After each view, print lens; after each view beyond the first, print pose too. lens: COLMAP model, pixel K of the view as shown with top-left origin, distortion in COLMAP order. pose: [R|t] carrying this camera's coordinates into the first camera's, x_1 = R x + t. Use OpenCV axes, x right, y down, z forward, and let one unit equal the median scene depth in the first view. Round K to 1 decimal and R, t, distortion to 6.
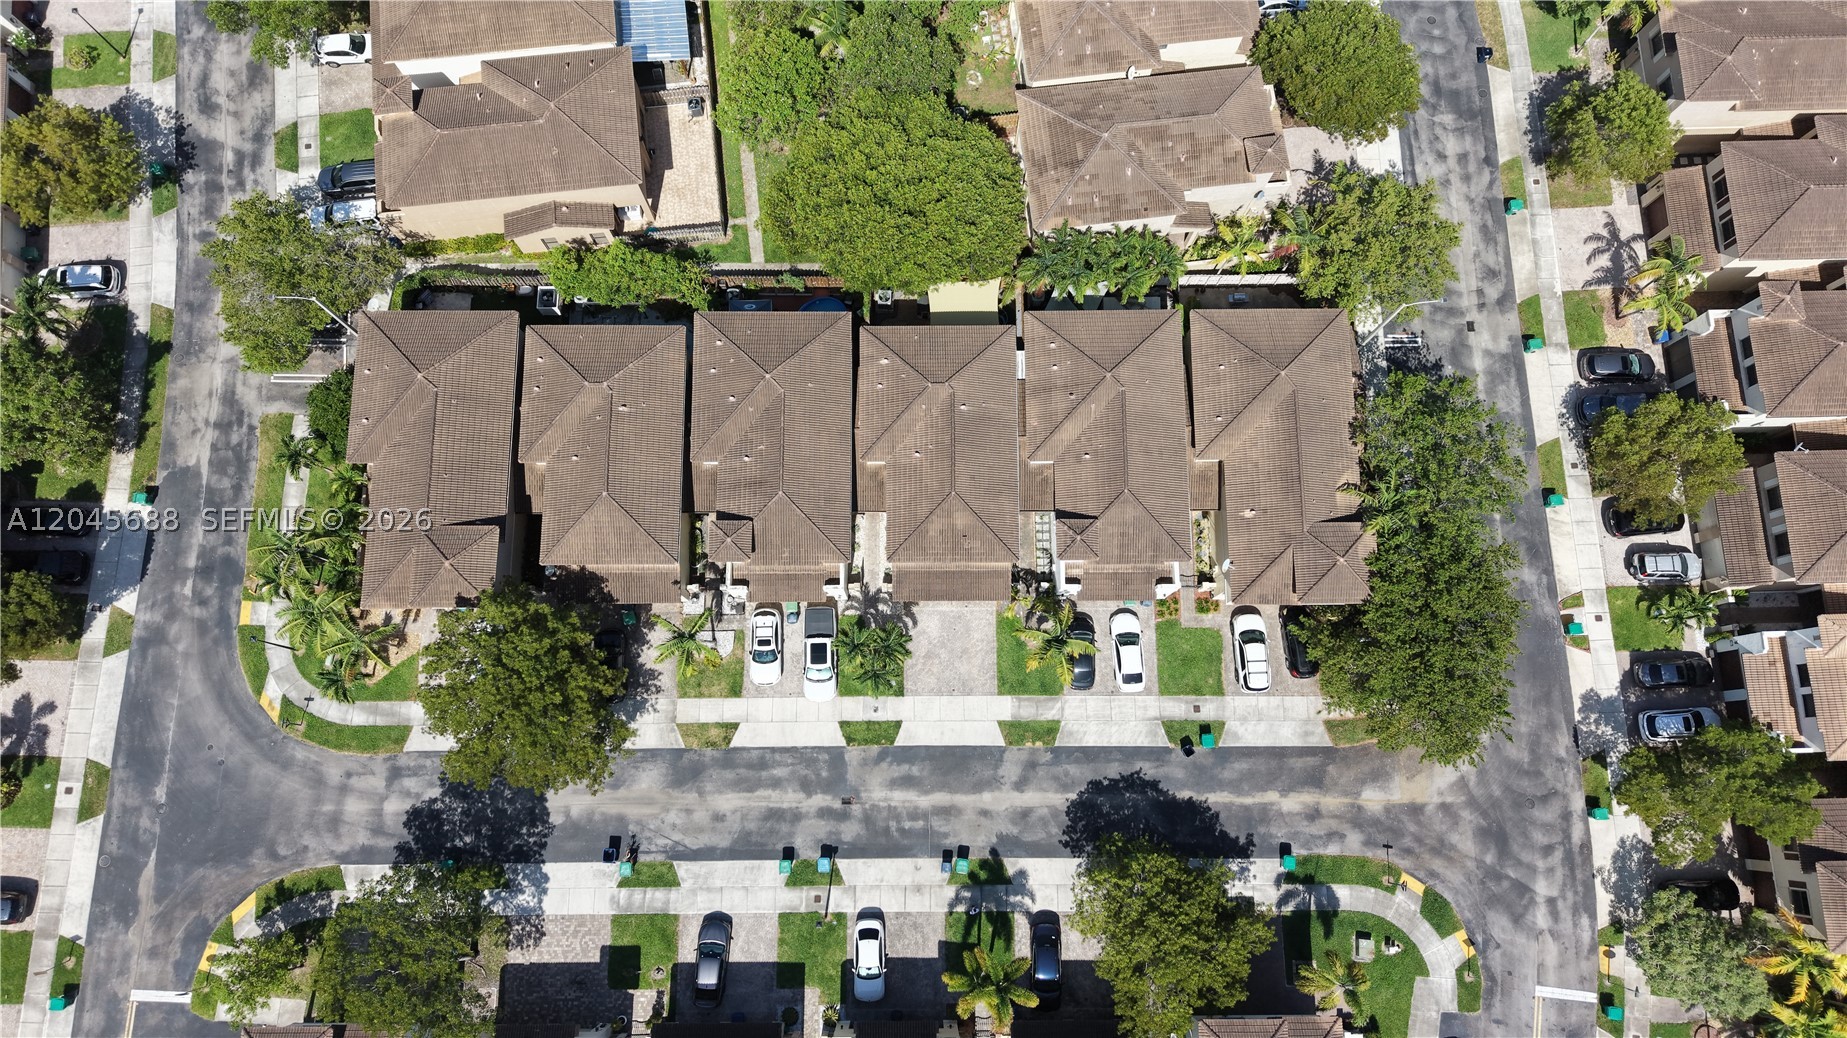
lens RADIAL K [[1193.4, 0, 923.5], [0, 1193.4, 519.0], [0, 0, 1]] dist [0.057586, -0.082987]
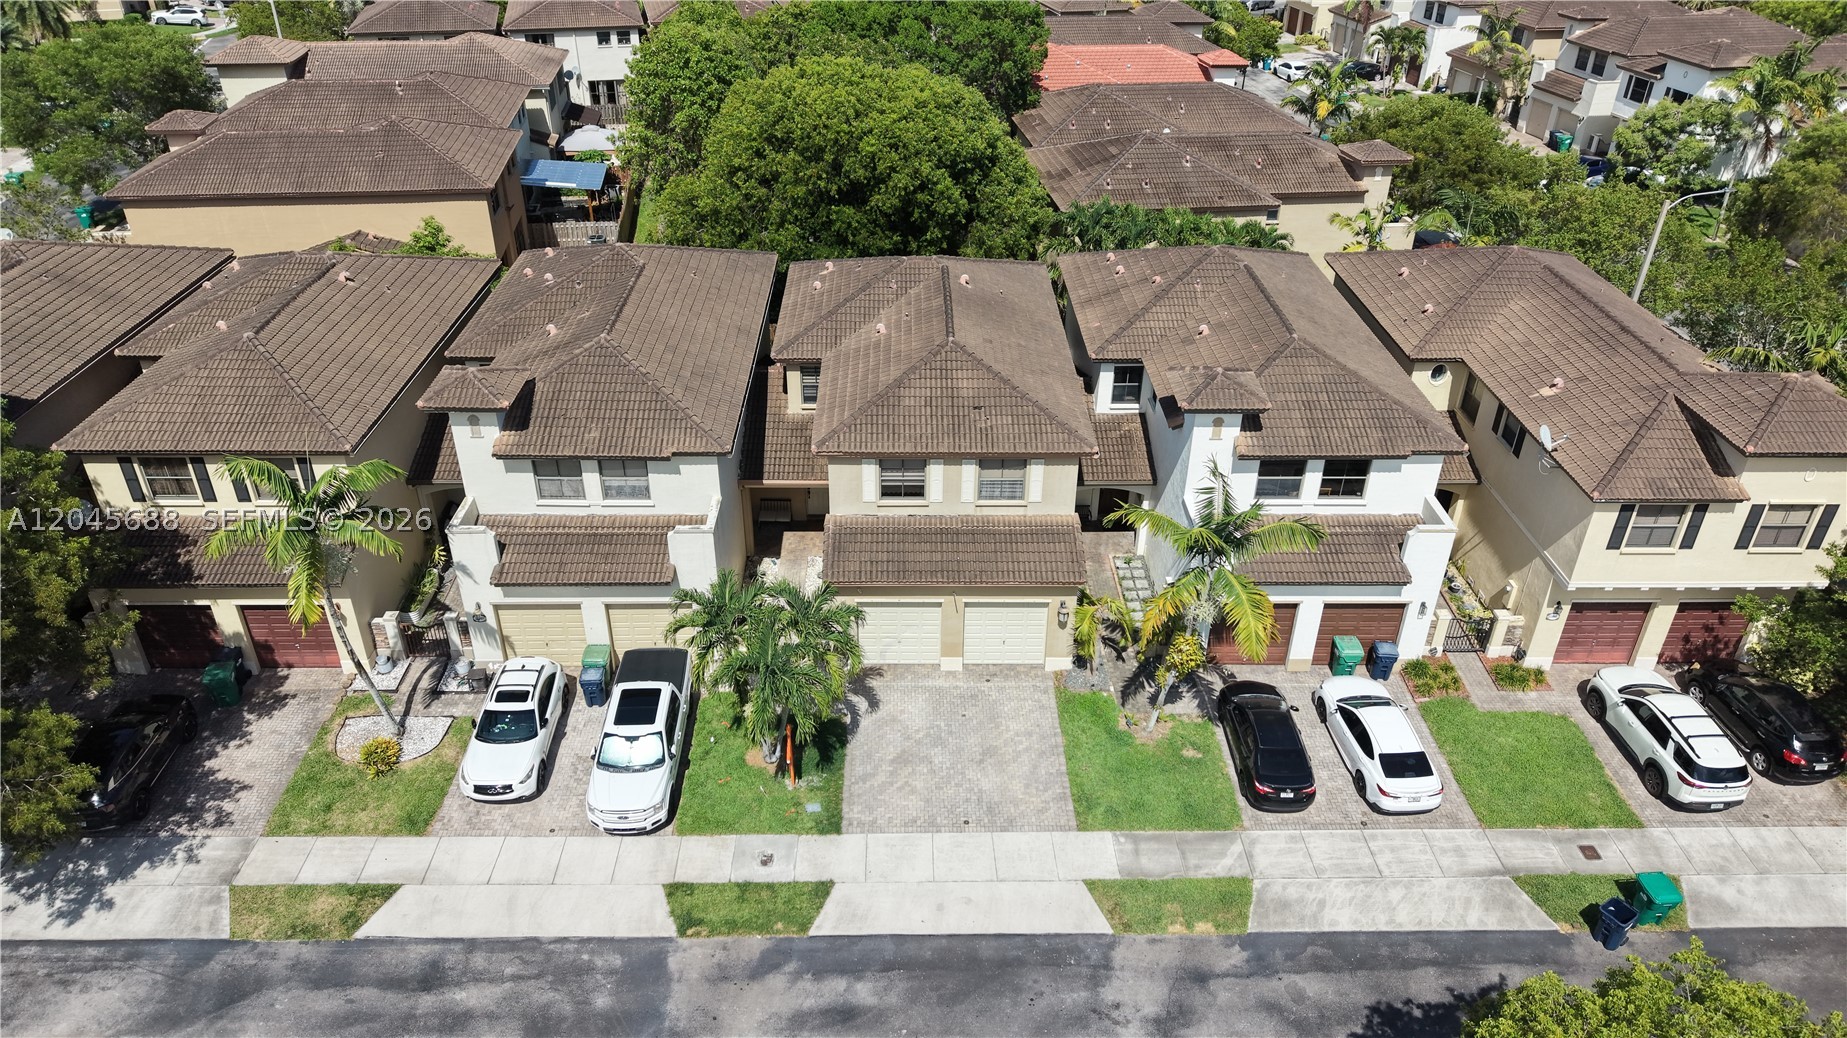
lens RADIAL K [[1241.4, 0, 923.5], [0, 1241.4, 519.0], [0, 0, 1]] dist [0.006935, -0.002107]
pose [[0.999924, -0.004936, 0.011265, 0.006910], [0.011600, 0.682741, -0.730568, 0.382368], [-0.004085, 0.730644, 0.682747, 0.652501]]
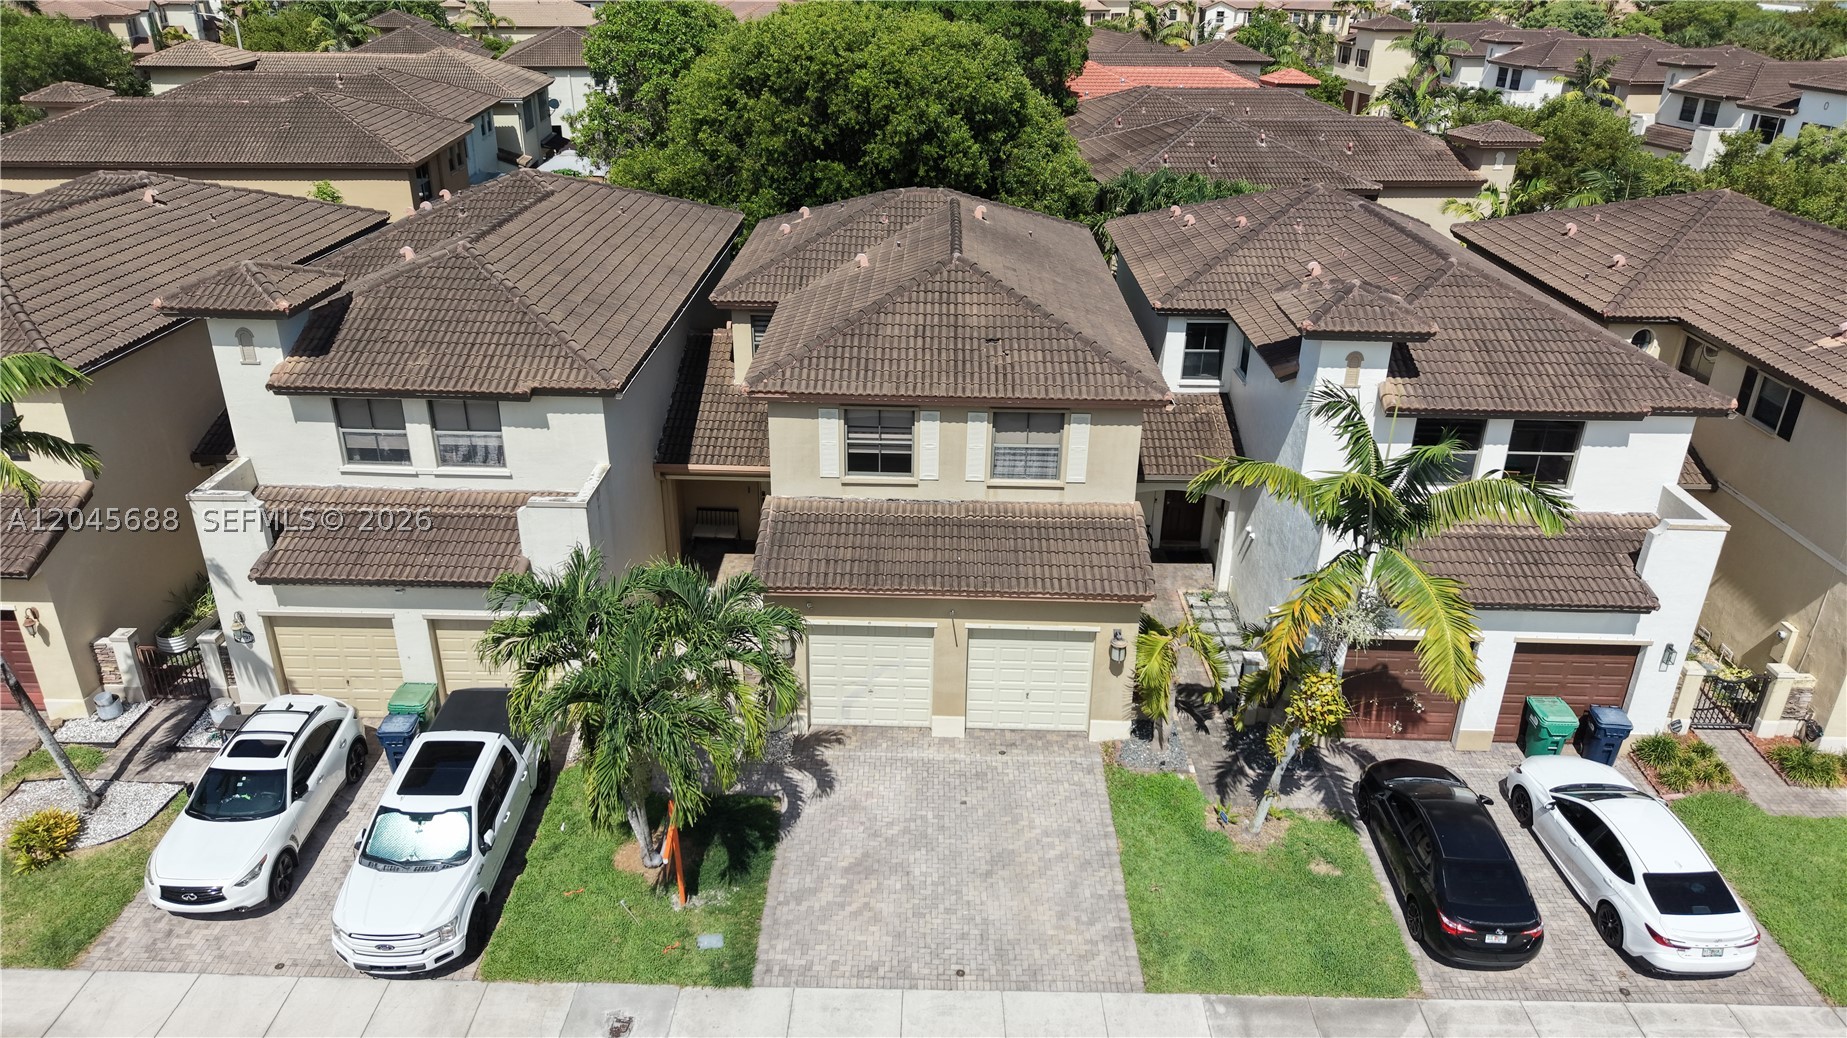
lens RADIAL K [[1250.6, 0, 923.2], [0, 1250.6, 511.2], [0, 0, 1]] dist [-0.006469, 0.001148]
pose [[0.999786, 0.014545, -0.014725, 0.020469], [-0.020473, 0.590496, -0.806781, 0.296089], [-0.003039, 0.806909, 0.590668, 0.787411]]
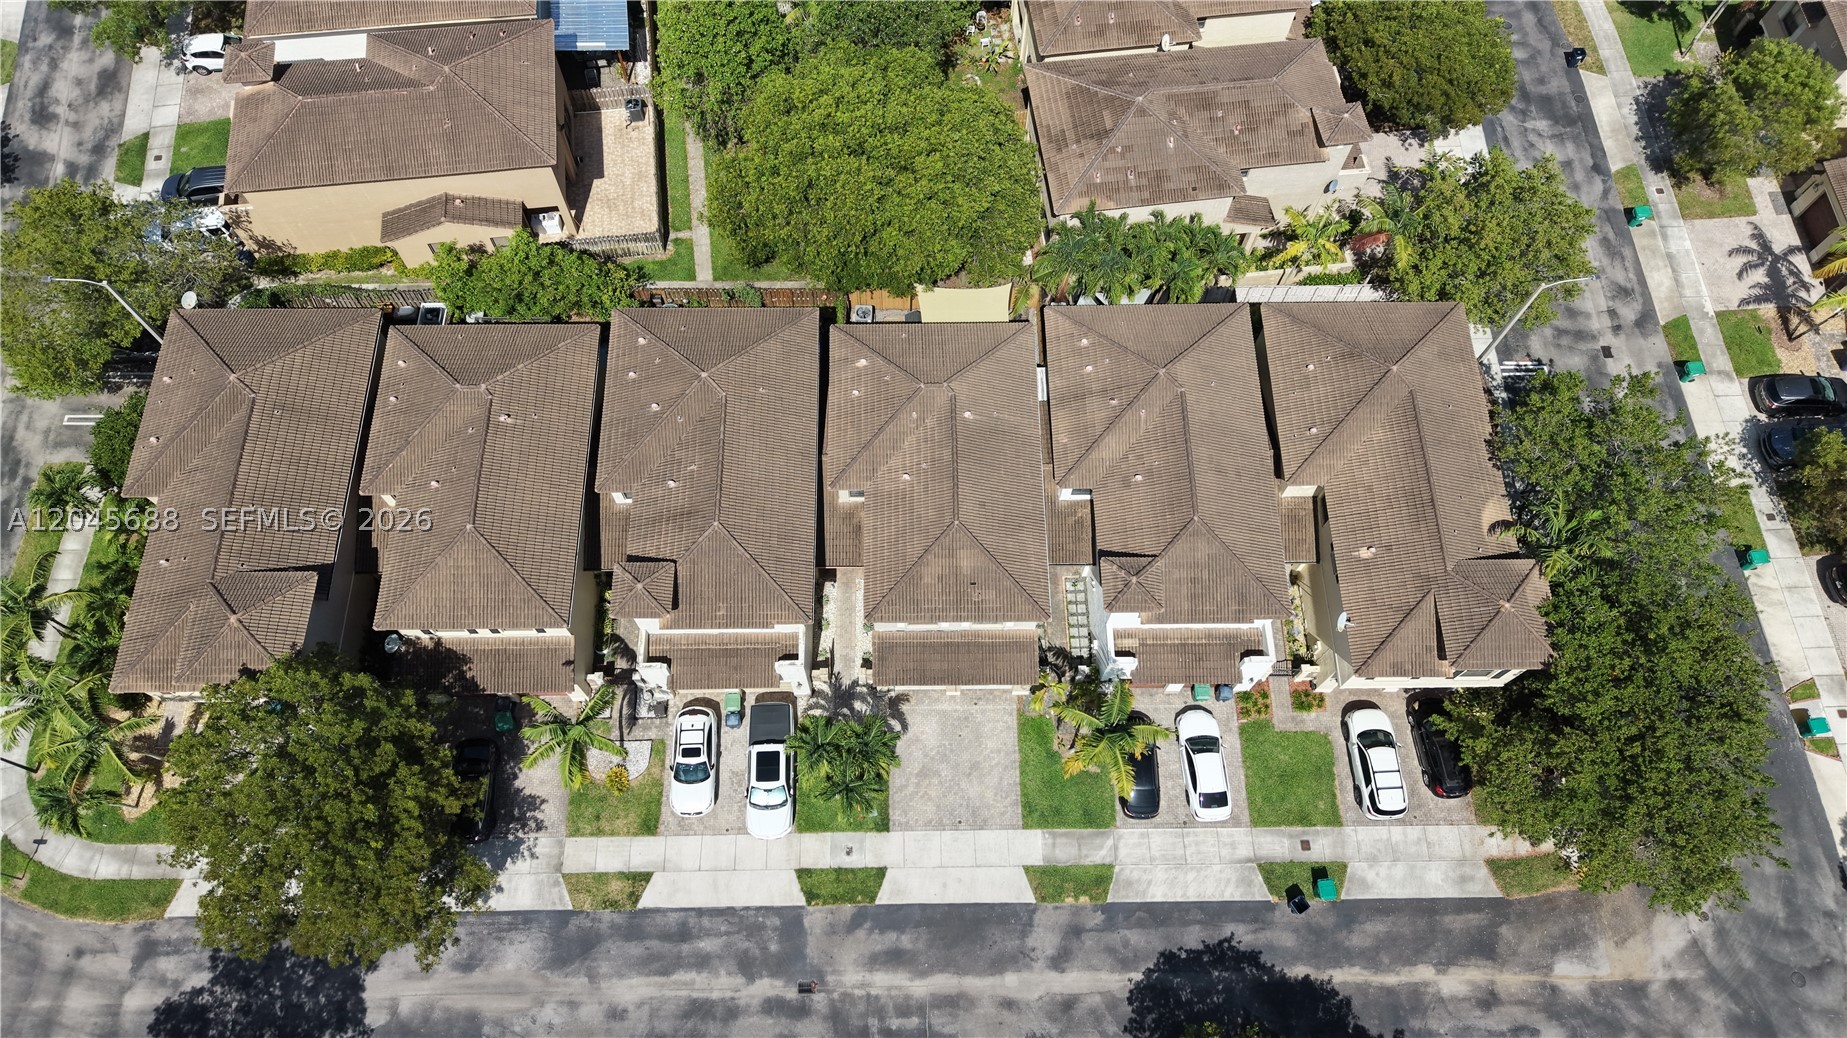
lens RADIAL K [[1219.3, 0, 923.5], [0, 1219.3, 519.0], [0, 0, 1]] dist [0.020079, -0.022579]
pose [[0.999937, -0.007595, 0.008258, -0.000793], [0.009151, 0.977963, -0.208576, 0.119990], [-0.006492, 0.208638, 0.977971, 0.262631]]
